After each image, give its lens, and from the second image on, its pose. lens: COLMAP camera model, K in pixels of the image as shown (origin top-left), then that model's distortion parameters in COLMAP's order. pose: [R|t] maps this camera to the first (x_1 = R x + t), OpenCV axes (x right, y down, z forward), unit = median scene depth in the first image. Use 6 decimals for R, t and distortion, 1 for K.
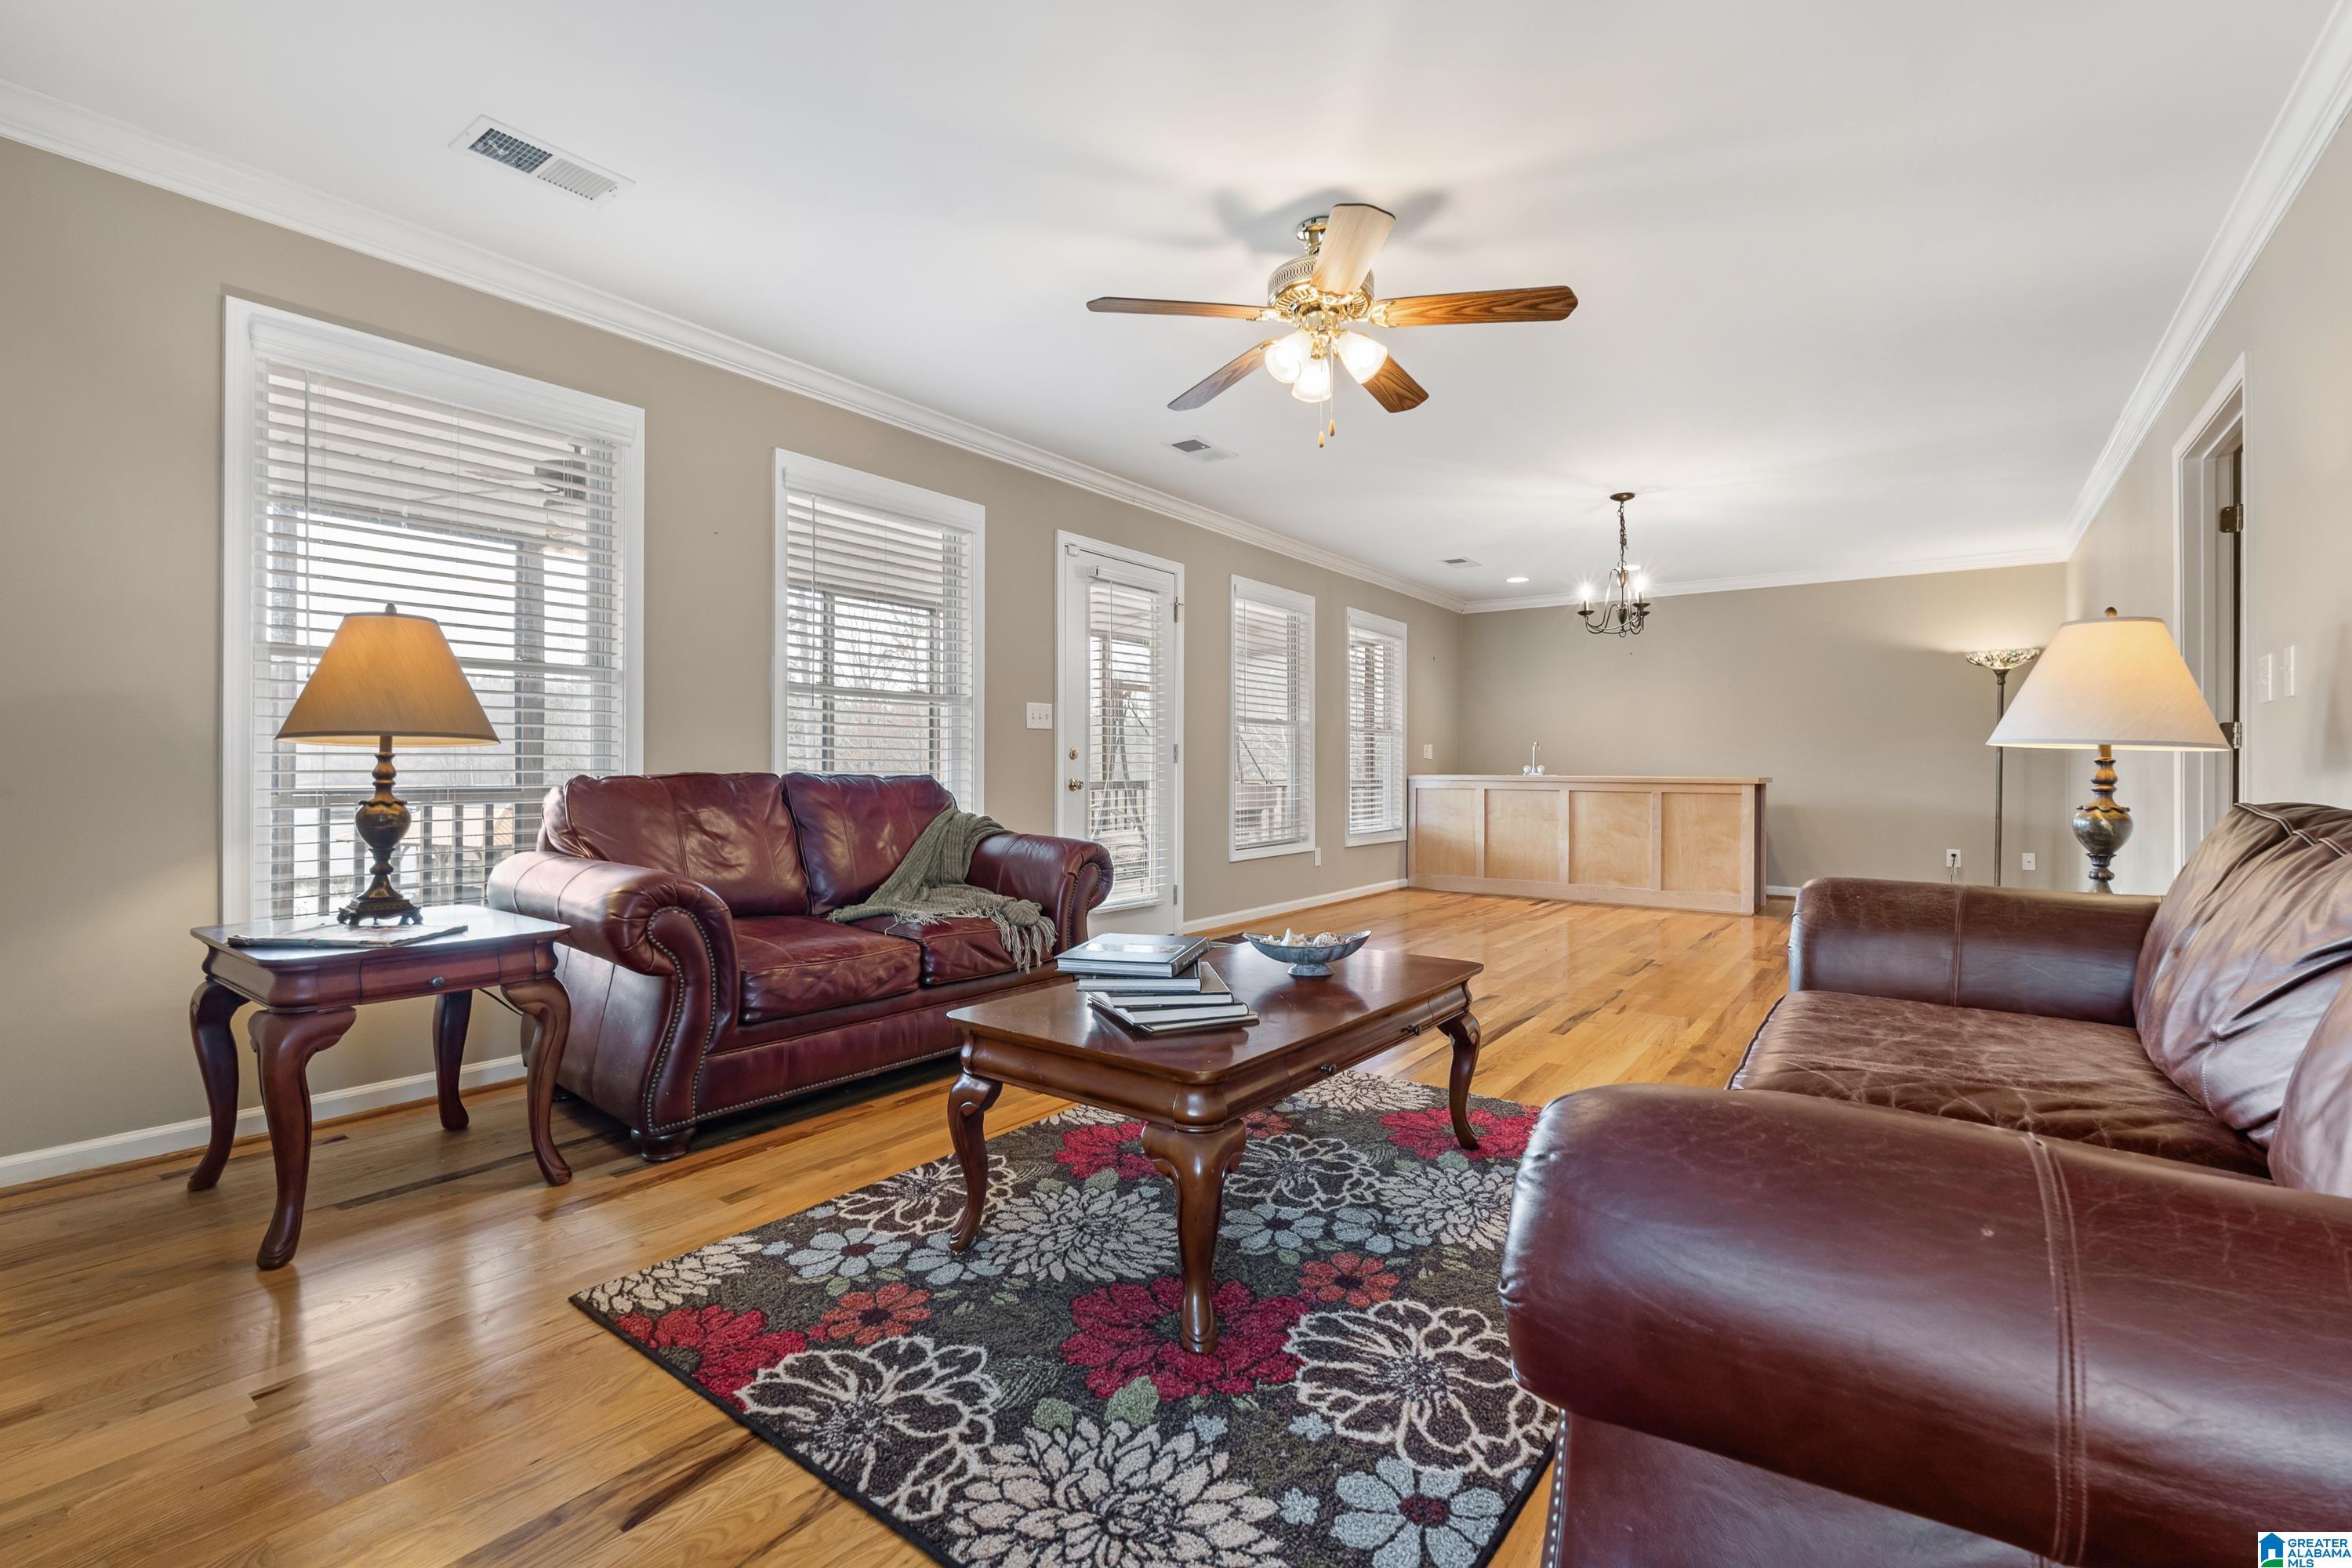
lens RADIAL K [[1039.7, 0, 1178.3], [0, 1039.7, 764.8], [0, 0, 1]] dist [-0.007440, -0.000150]
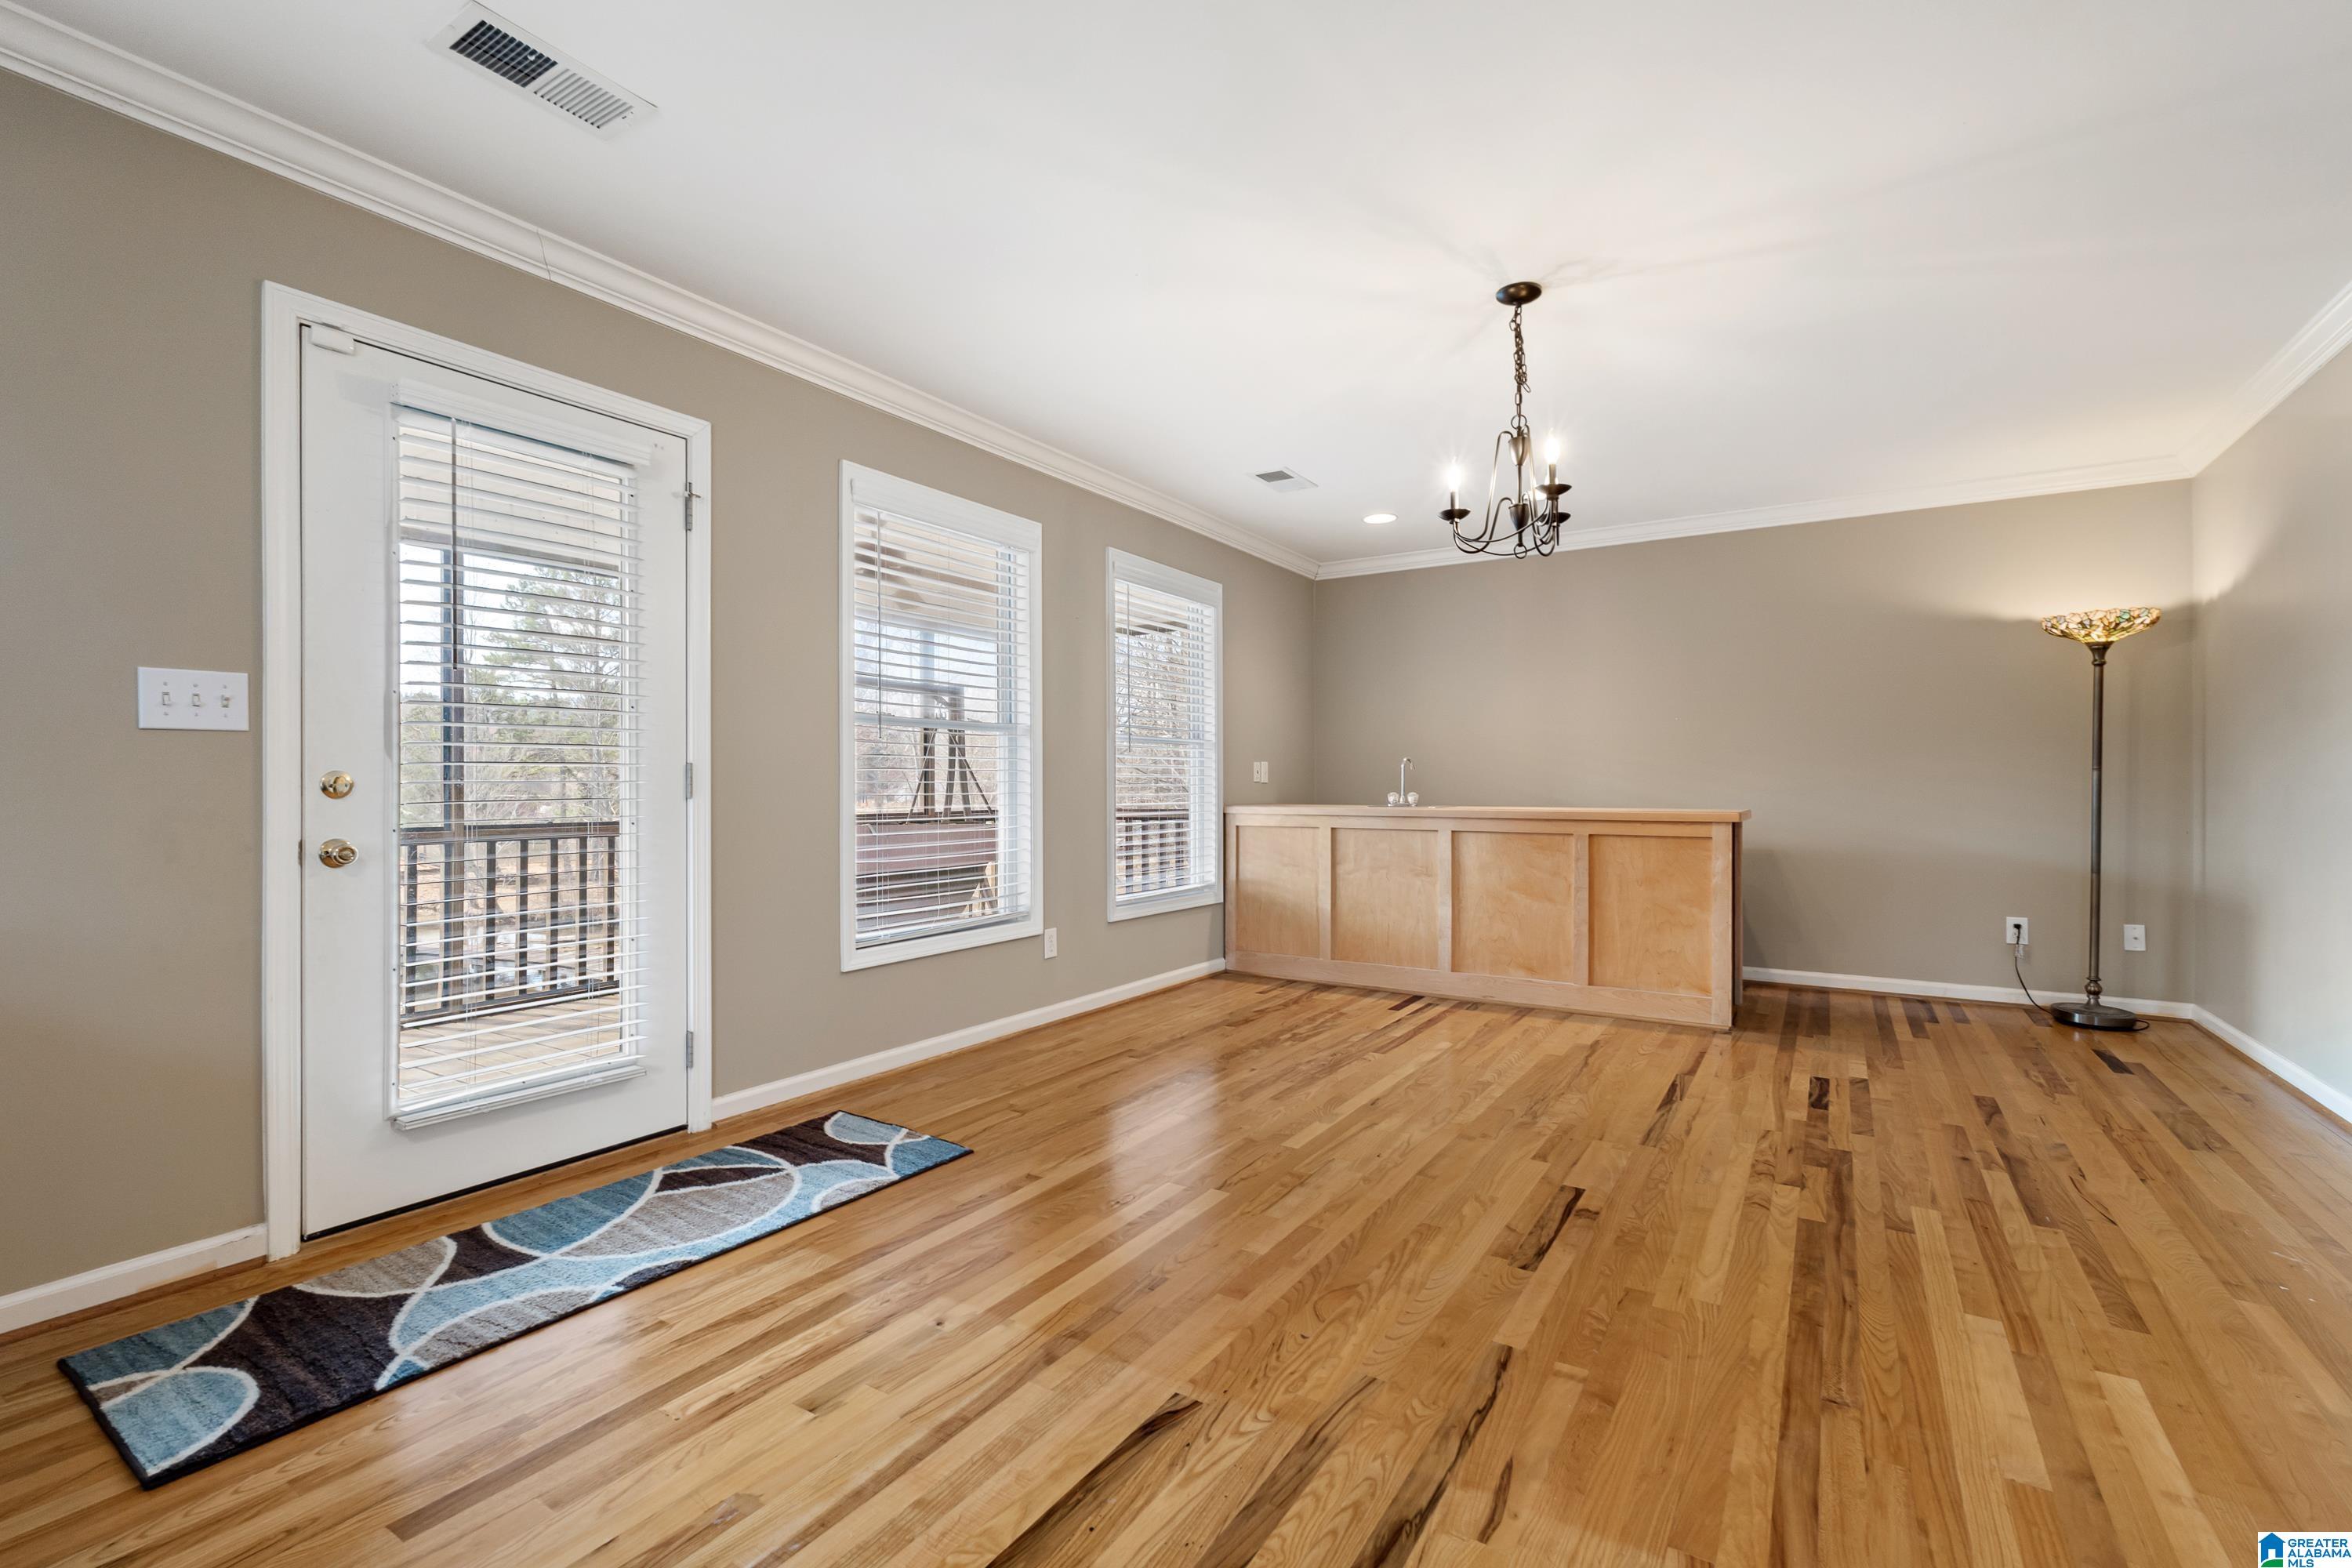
lens RADIAL K [[1039.7, 0, 1171.5], [0, 1039.7, 791.0], [0, 0, 1]] dist [-0.007440, -0.000150]
pose [[0.998183, -0.005740, 0.059974, 0.171884], [0.005350, 0.999964, 0.006660, -0.006376], [-0.060010, -0.006327, 0.998178, 0.379593]]
